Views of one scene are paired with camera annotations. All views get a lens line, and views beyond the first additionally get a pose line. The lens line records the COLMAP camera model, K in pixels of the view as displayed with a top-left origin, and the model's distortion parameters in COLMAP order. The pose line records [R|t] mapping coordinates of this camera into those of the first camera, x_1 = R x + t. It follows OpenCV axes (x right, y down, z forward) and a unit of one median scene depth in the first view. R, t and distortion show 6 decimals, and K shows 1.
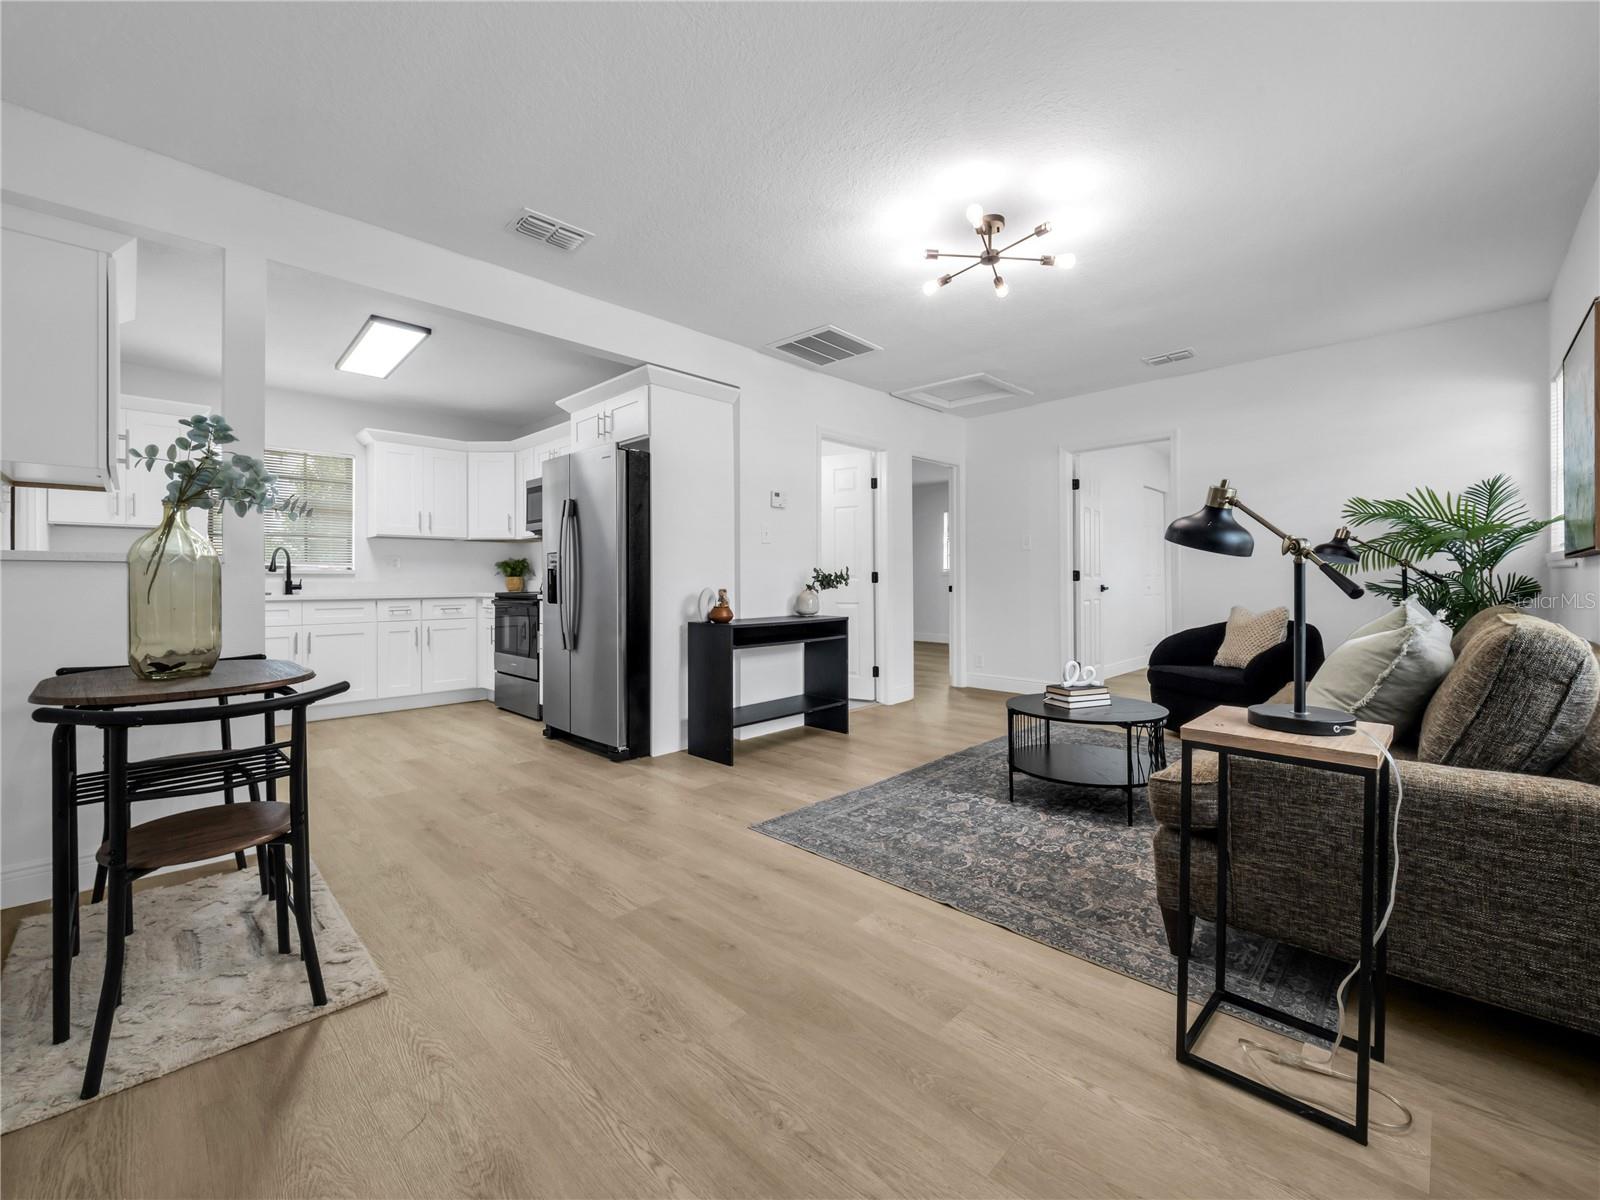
lens RADIAL K [[670.3, 0, 805.5], [0, 670.3, 584.7], [0, 0, 1]] dist [-0.000936, -0.001013]
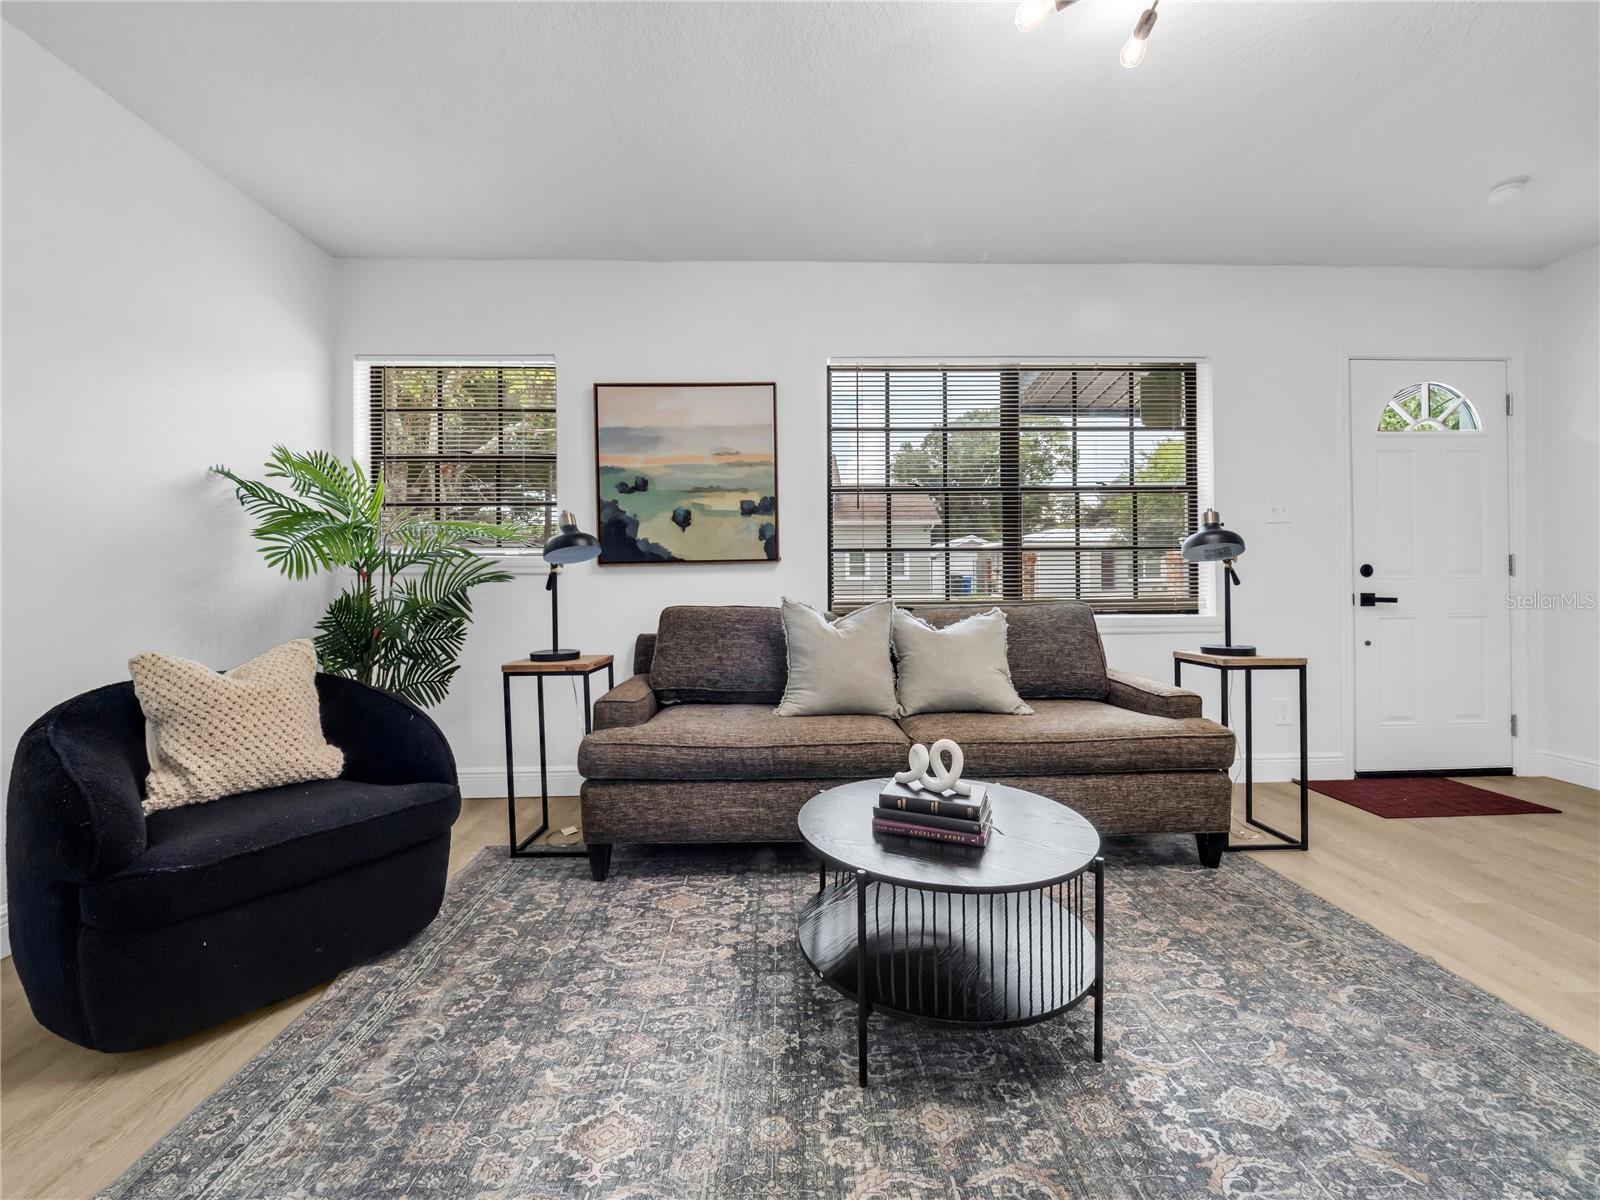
lens RADIAL K [[661.8, 0, 798.3], [0, 661.8, 585.0], [0, 0, 1]] dist [0.017698, -0.023228]
pose [[-0.713674, 0.003055, 0.700472, 0.152755], [0.013504, 0.999865, 0.009397, -0.005903], [-0.700348, 0.016166, -0.713618, 1.618747]]
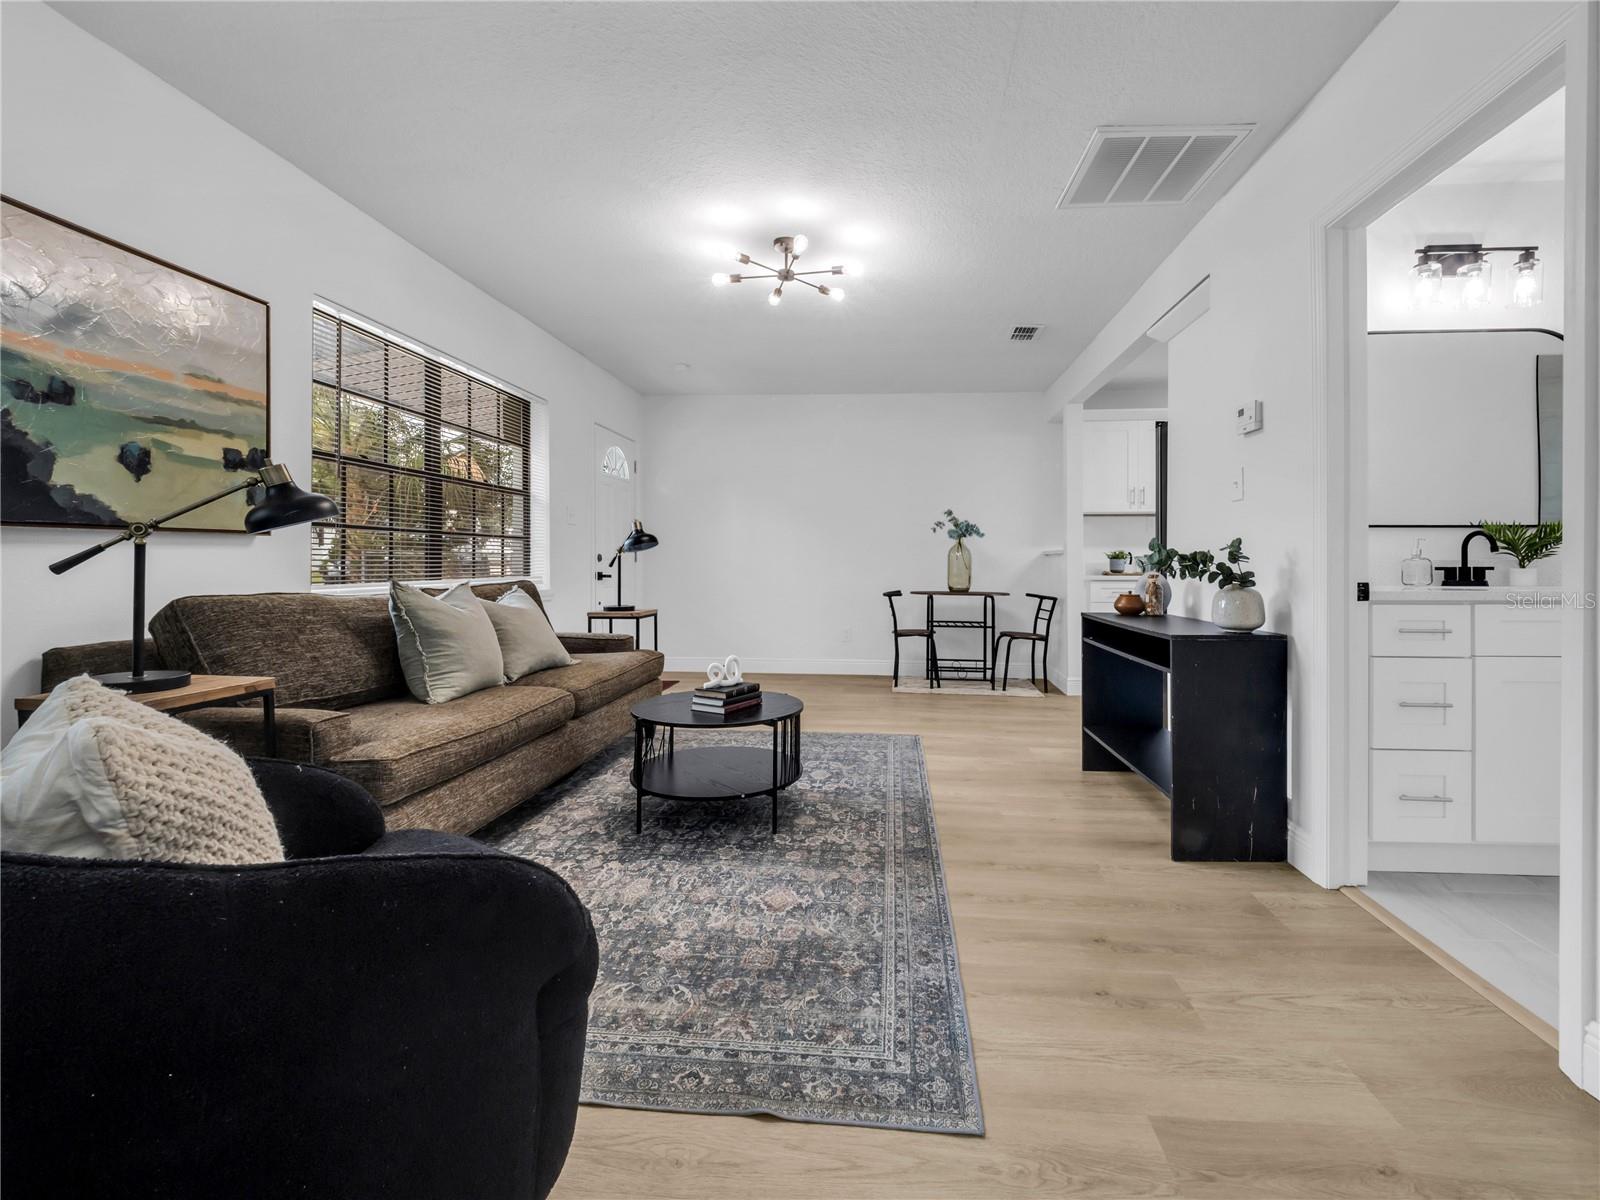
lens RADIAL K [[686.1, 0, 846.2], [0, 686.1, 562.2], [0, 0, 1]] dist [-0.000627, -0.003488]
pose [[-0.769414, -0.006406, -0.638719, 0.971094], [-0.013376, 0.999892, 0.006086, -0.015529], [0.638611, 0.013226, -0.769416, 2.020627]]
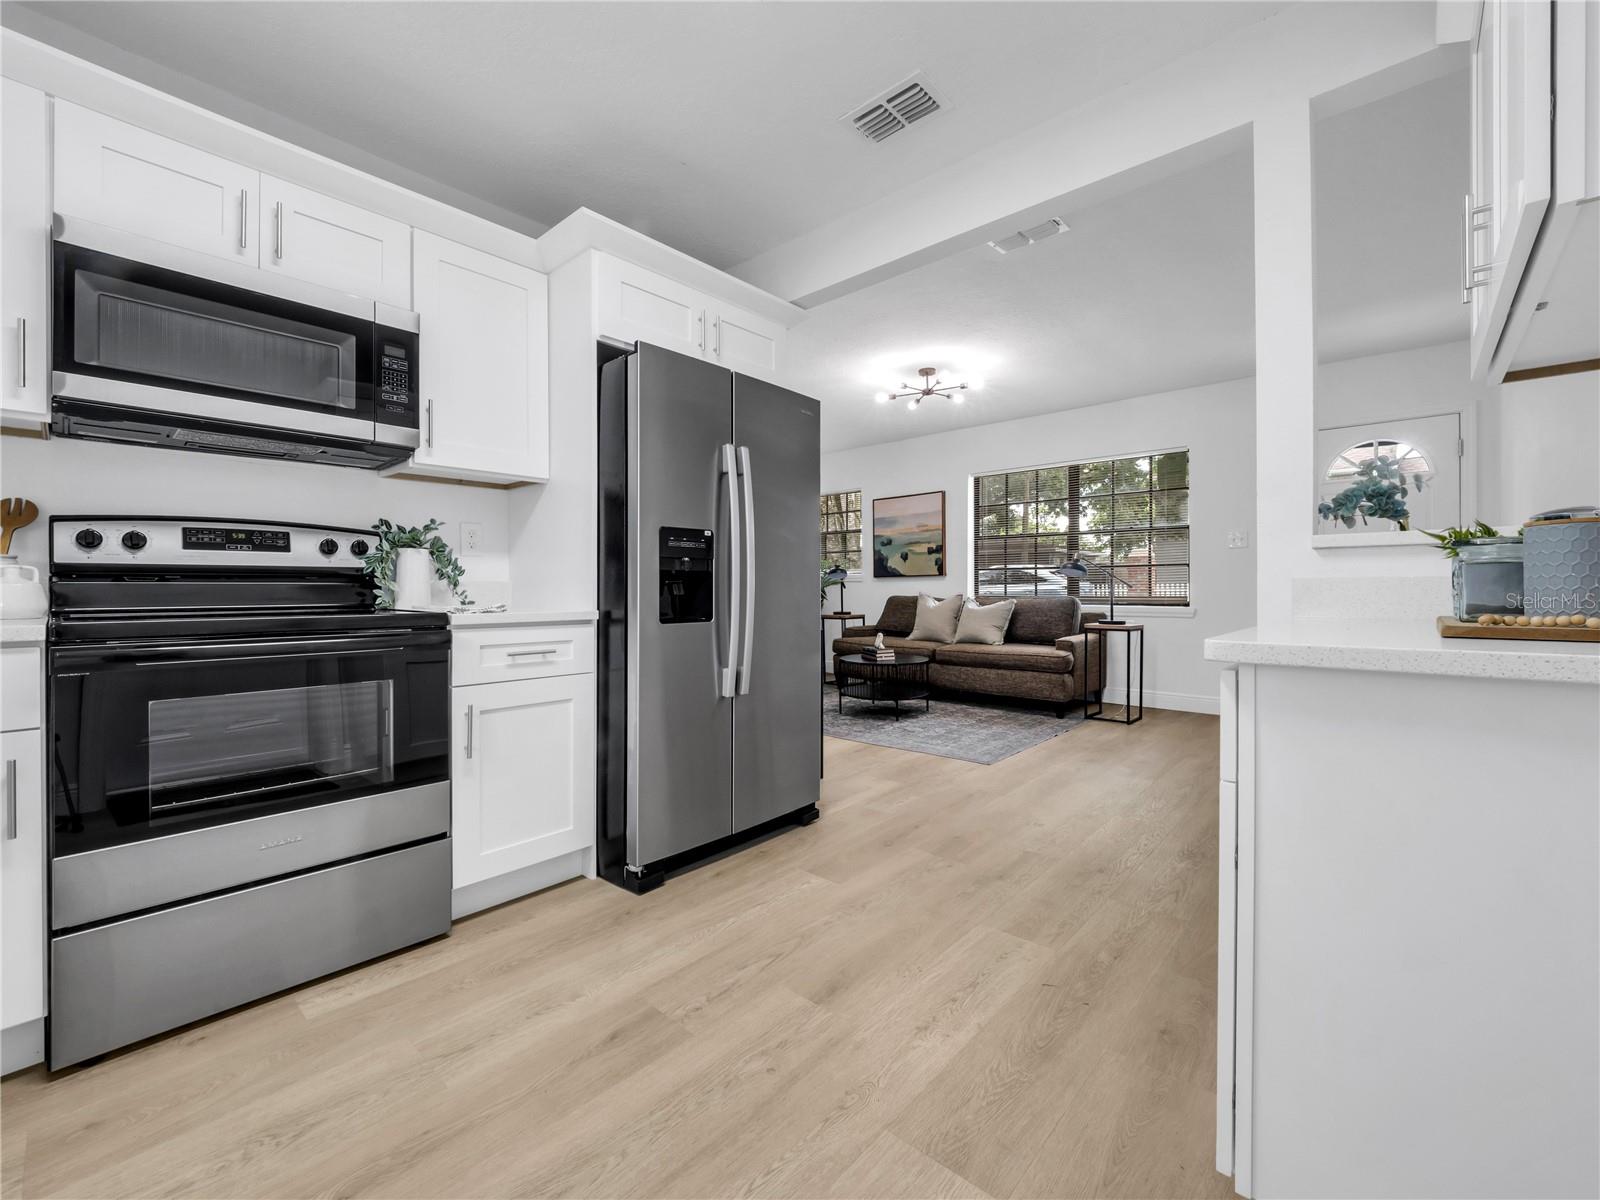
lens RADIAL K [[664.2, 0, 797.4], [0, 664.2, 587.3], [0, 0, 1]] dist [-0.000351, 0.000002]
pose [[-0.028554, -0.003203, 0.999587, -1.425492], [0.013162, 0.999907, 0.003580, -0.009523], [-0.999506, 0.013259, -0.028510, 1.425699]]
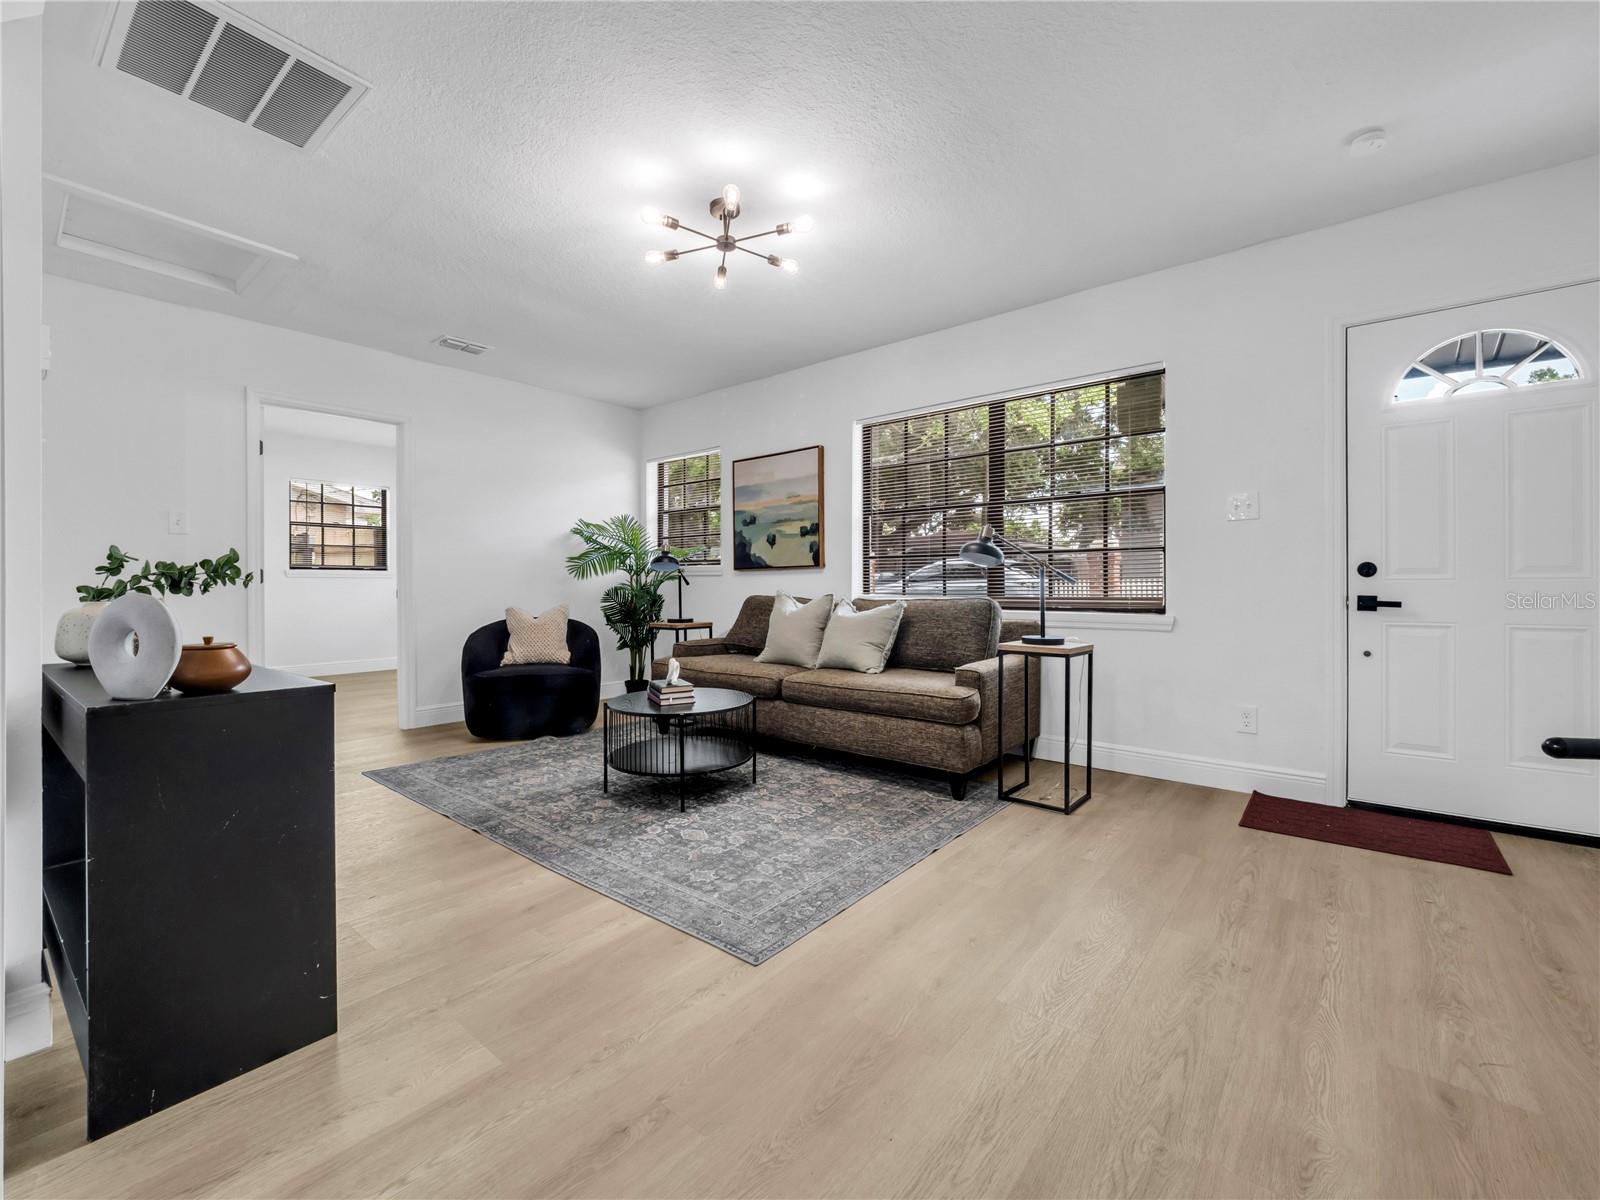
lens RADIAL K [[670.3, 0, 805.5], [0, 670.3, 584.7], [0, 0, 1]] dist [-0.000936, -0.001013]
pose [[-0.080328, -0.003977, 0.996761, -0.718650], [0.013211, 0.999900, 0.005054, 0.000007], [-0.996681, 0.013574, -0.080268, 0.998750]]
